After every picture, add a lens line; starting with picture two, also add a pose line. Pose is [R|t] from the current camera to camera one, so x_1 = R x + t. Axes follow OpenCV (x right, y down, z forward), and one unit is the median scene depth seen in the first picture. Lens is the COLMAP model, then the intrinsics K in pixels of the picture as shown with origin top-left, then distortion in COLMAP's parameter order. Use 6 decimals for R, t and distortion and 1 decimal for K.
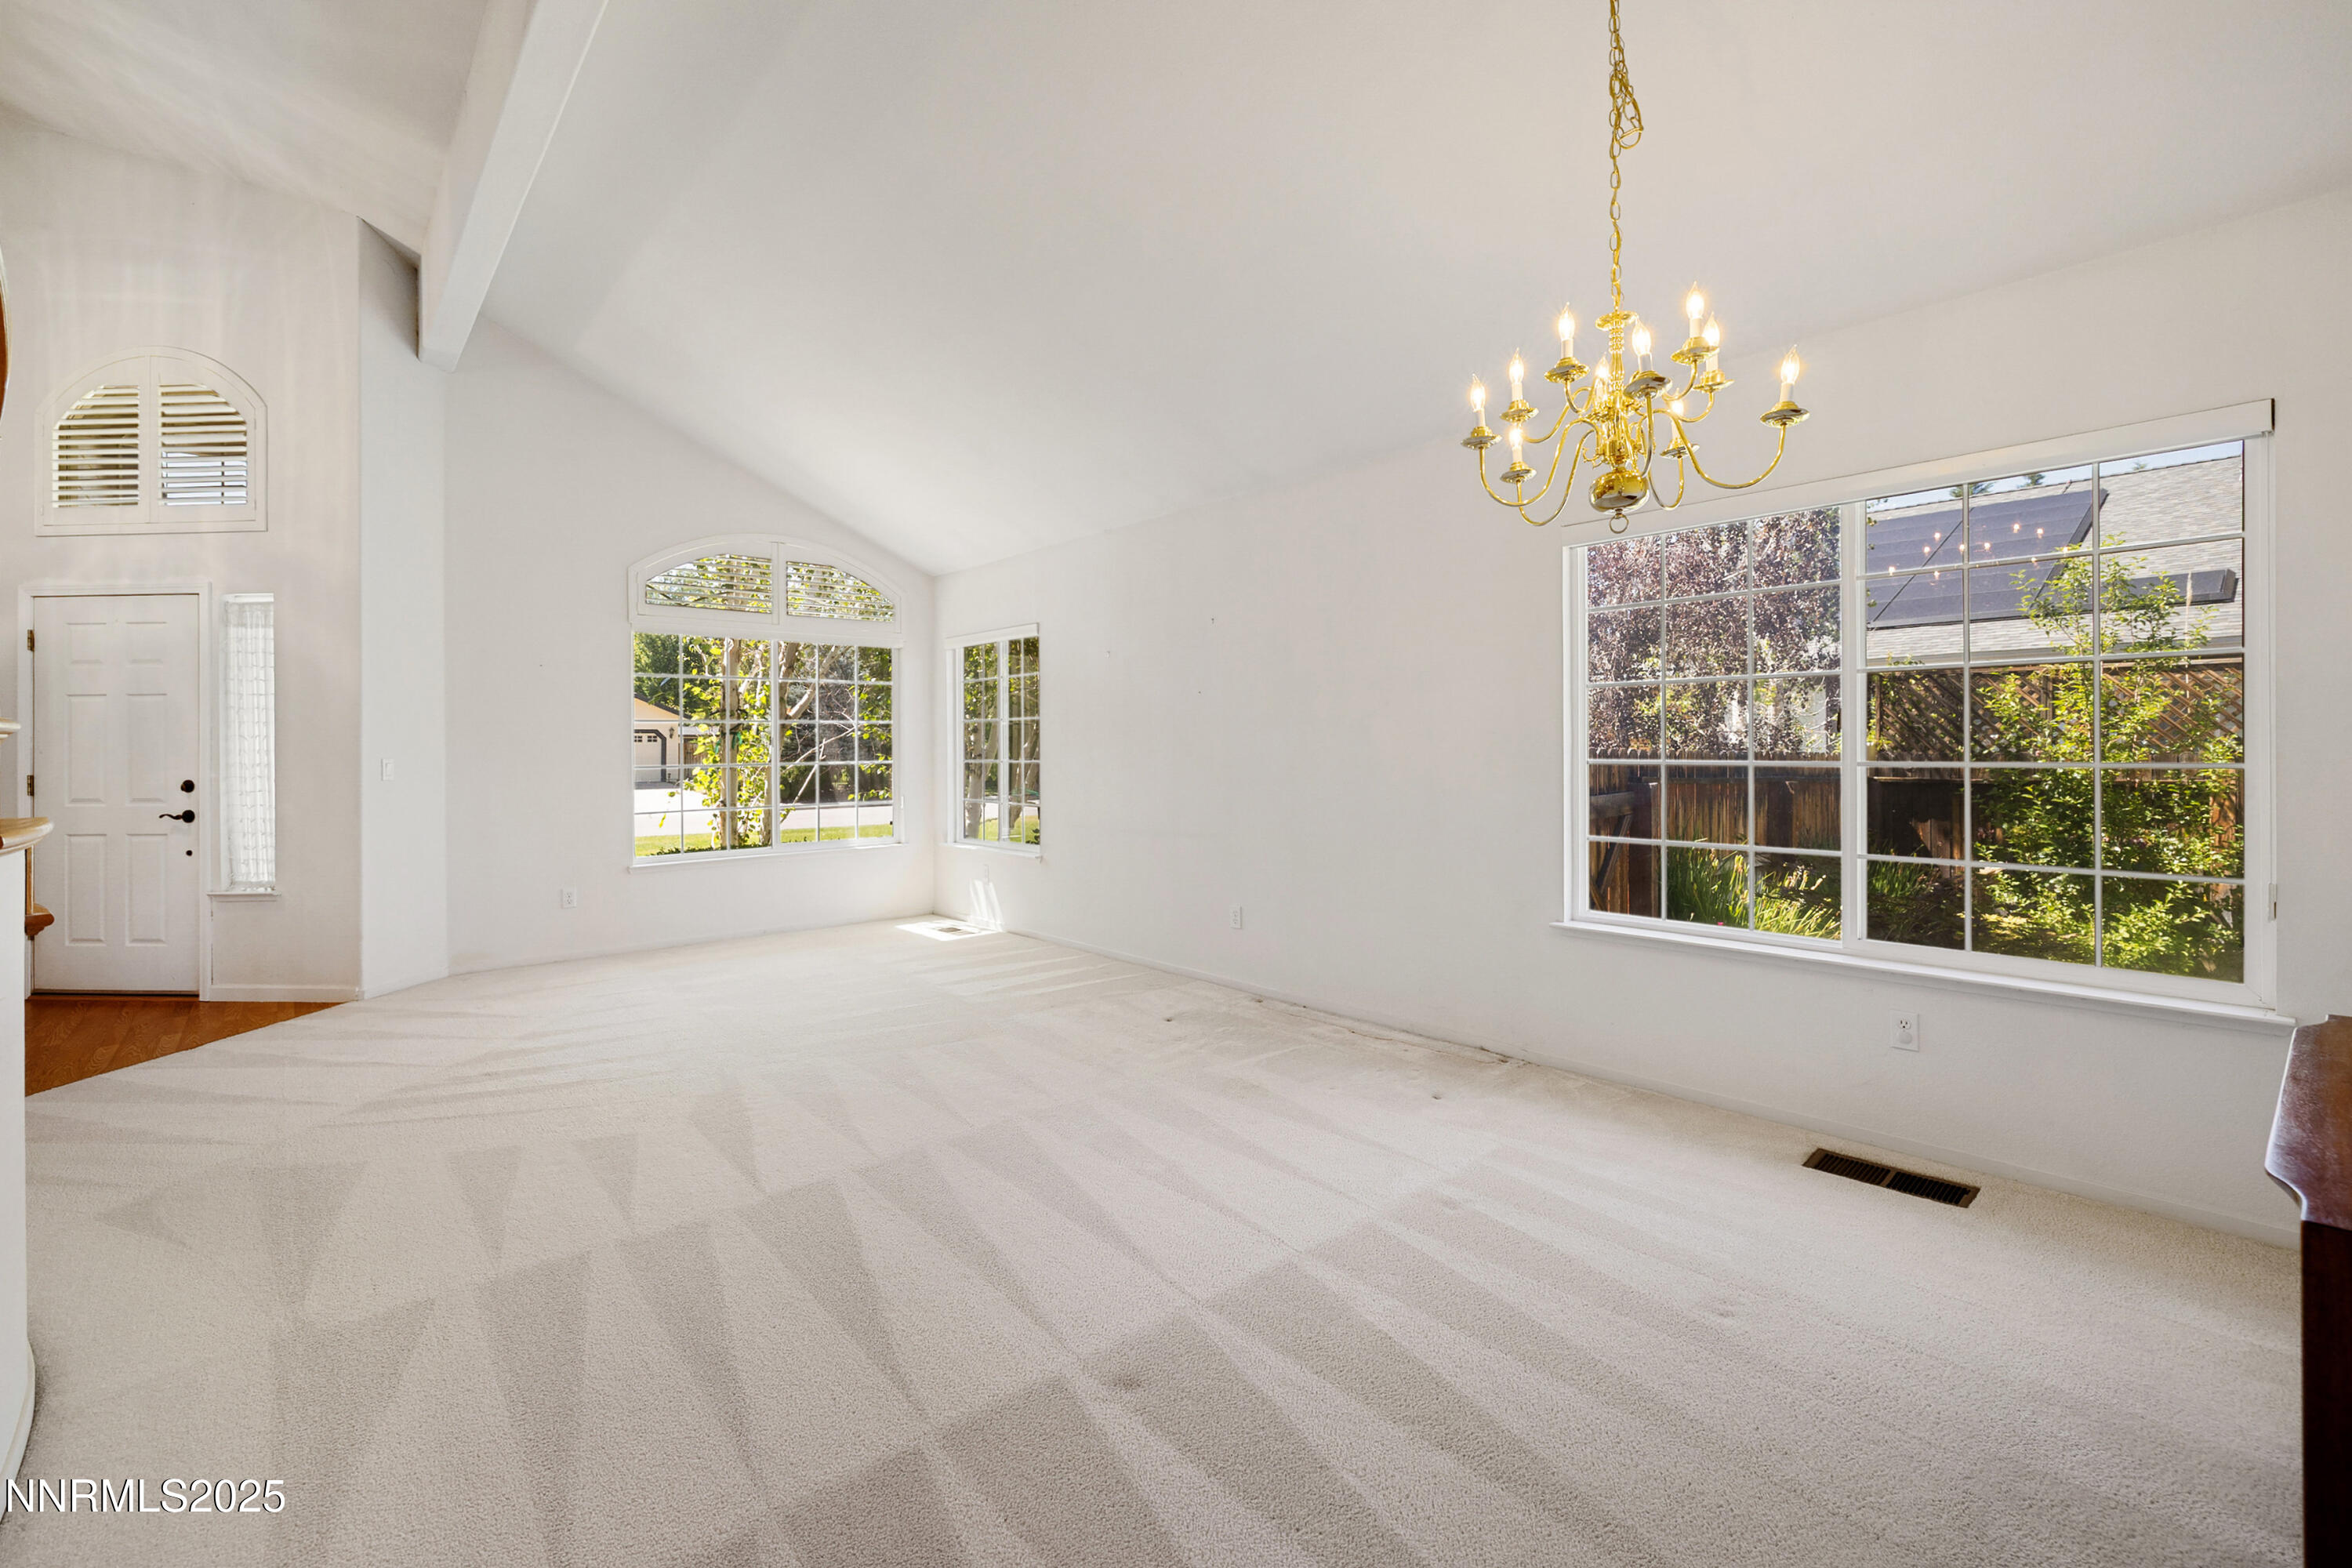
lens RADIAL K [[1012.0, 0, 1169.1], [0, 1012.0, 772.7], [0, 0, 1]] dist [0.009380, 0.000490]
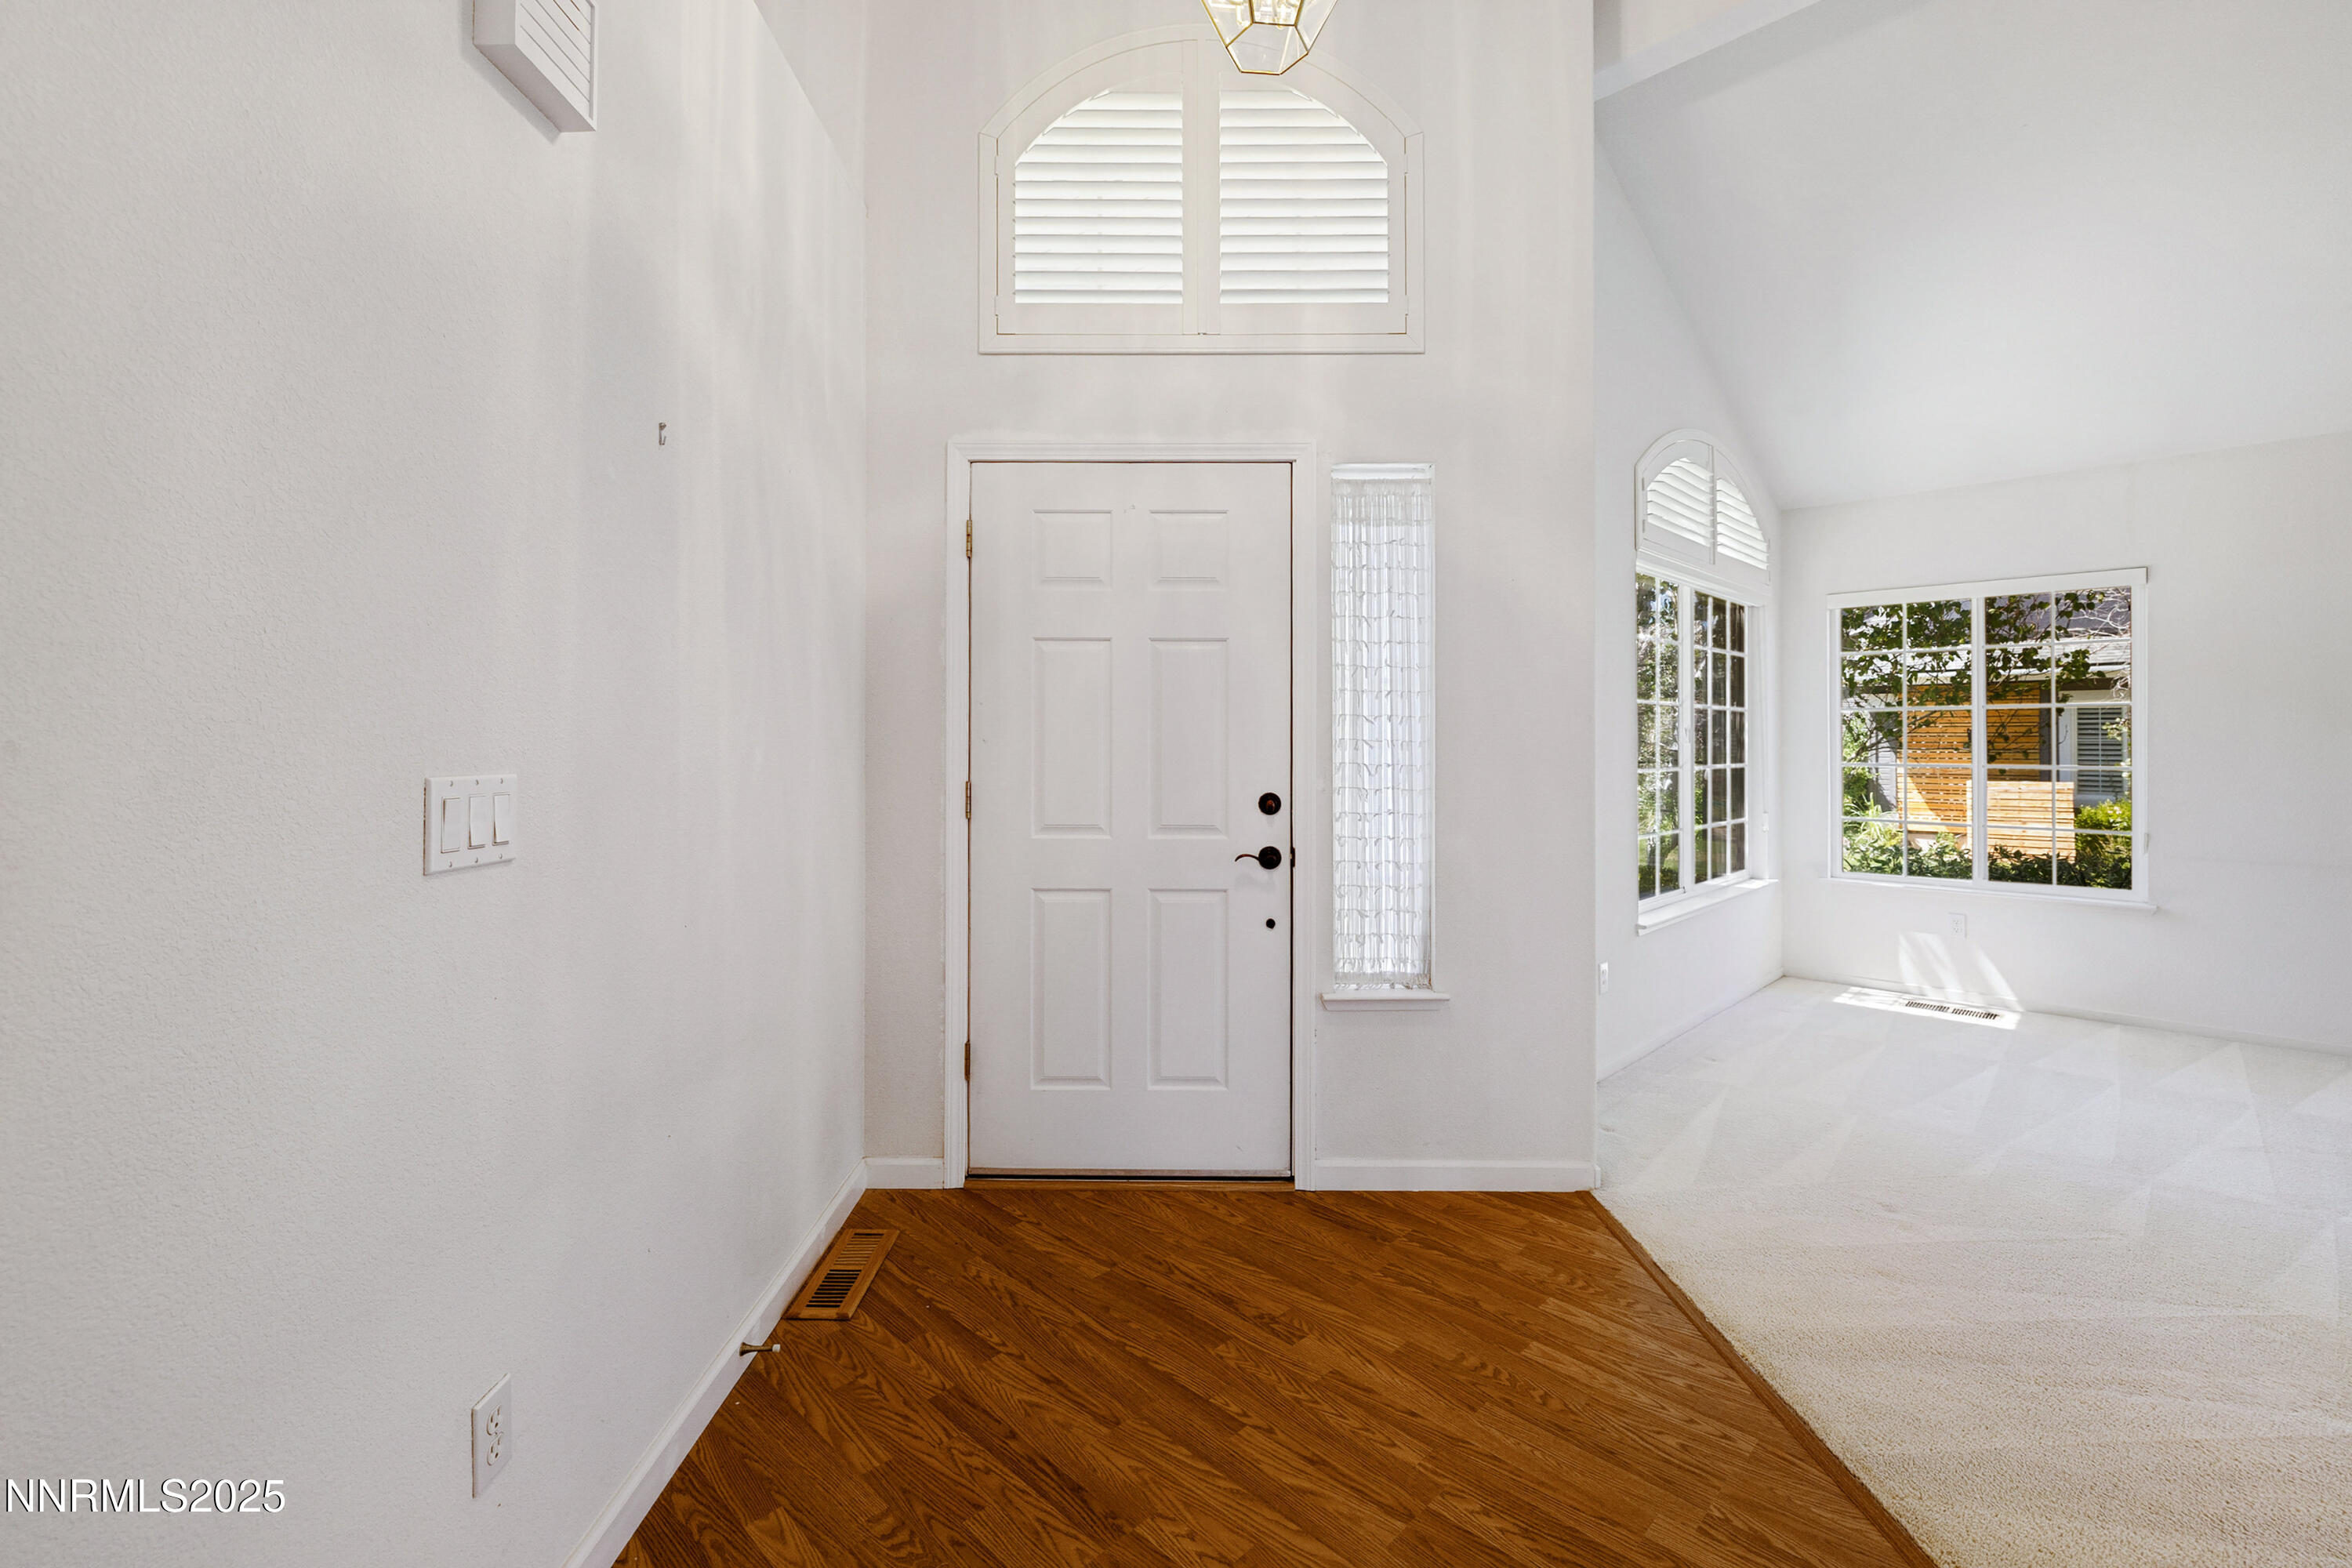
lens RADIAL K [[1004.5, 0, 1166.5], [0, 1004.5, 750.7], [0, 0, 1]] dist [0.012984, 0.000124]
pose [[0.996676, 0.010545, 0.080777, -1.052888], [-0.009058, 0.999783, -0.018752, -0.004800], [-0.080958, 0.017958, 0.996556, 0.451148]]
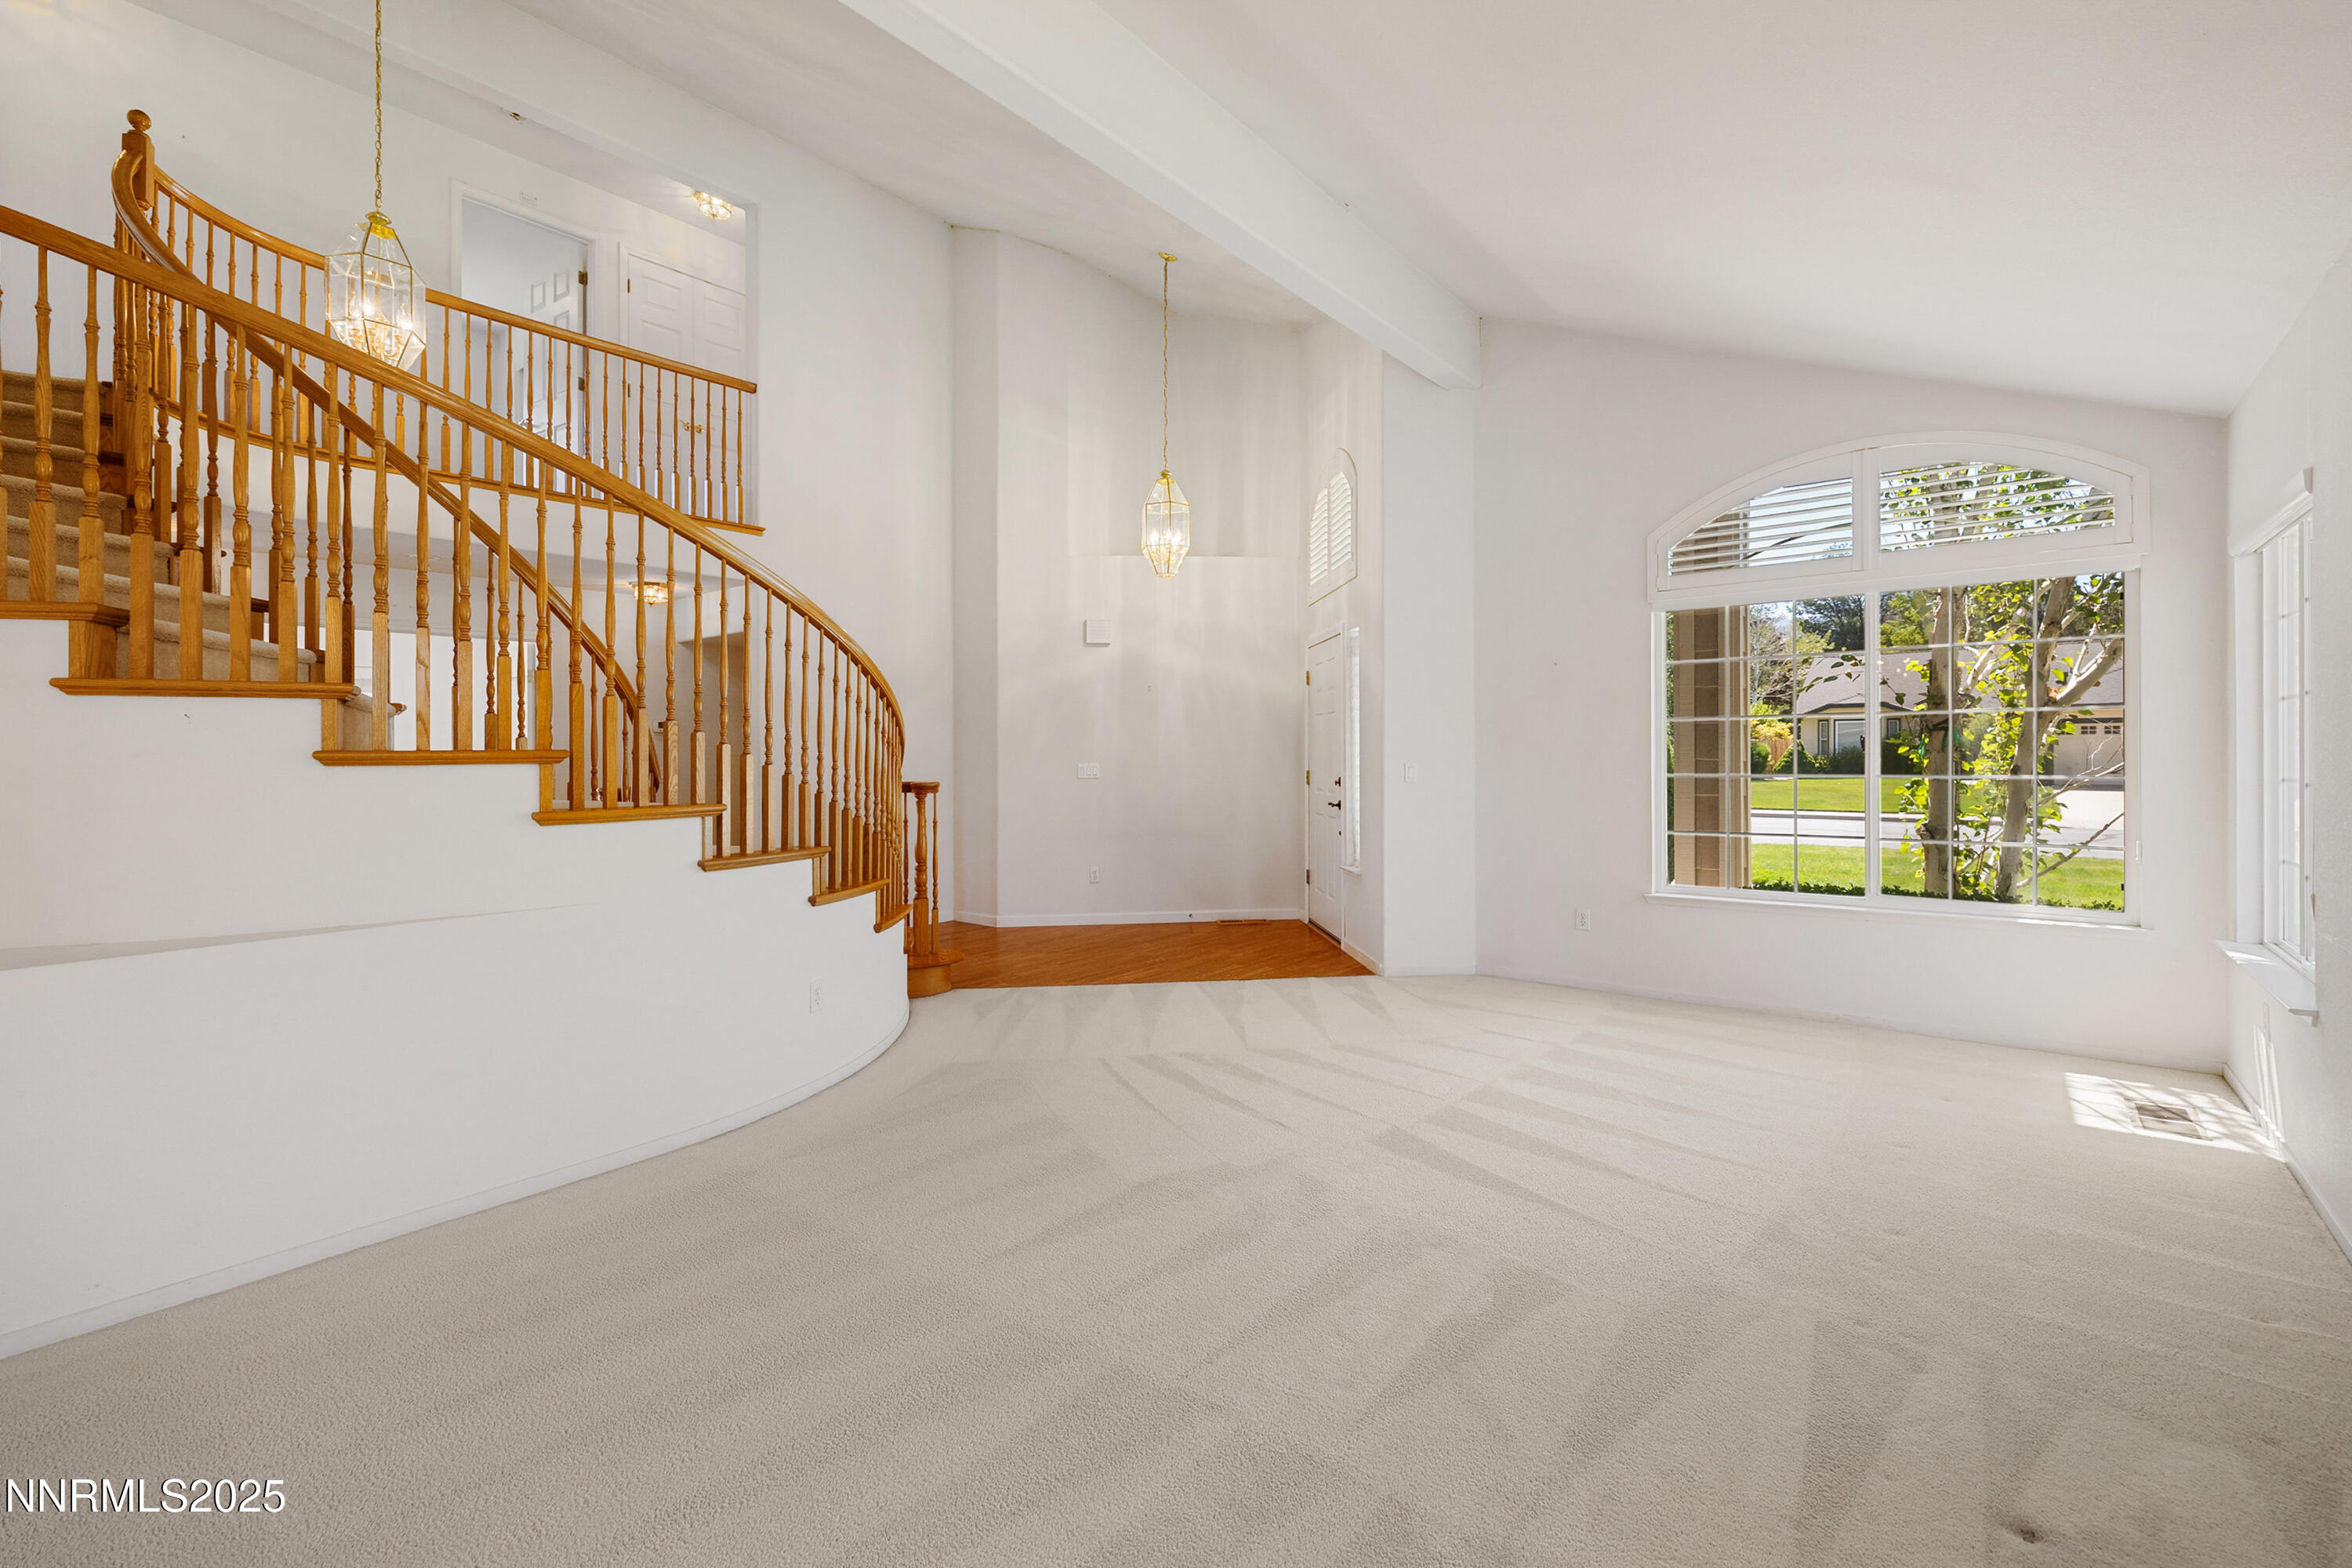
lens RADIAL K [[1004.5, 0, 1166.5], [0, 1004.5, 750.7], [0, 0, 1]] dist [0.012984, 0.000124]
pose [[0.169776, 0.003191, -0.985477, 0.260661], [-0.019496, 0.999810, -0.000122, -0.021400], [0.985290, 0.019234, 0.169806, 0.559469]]
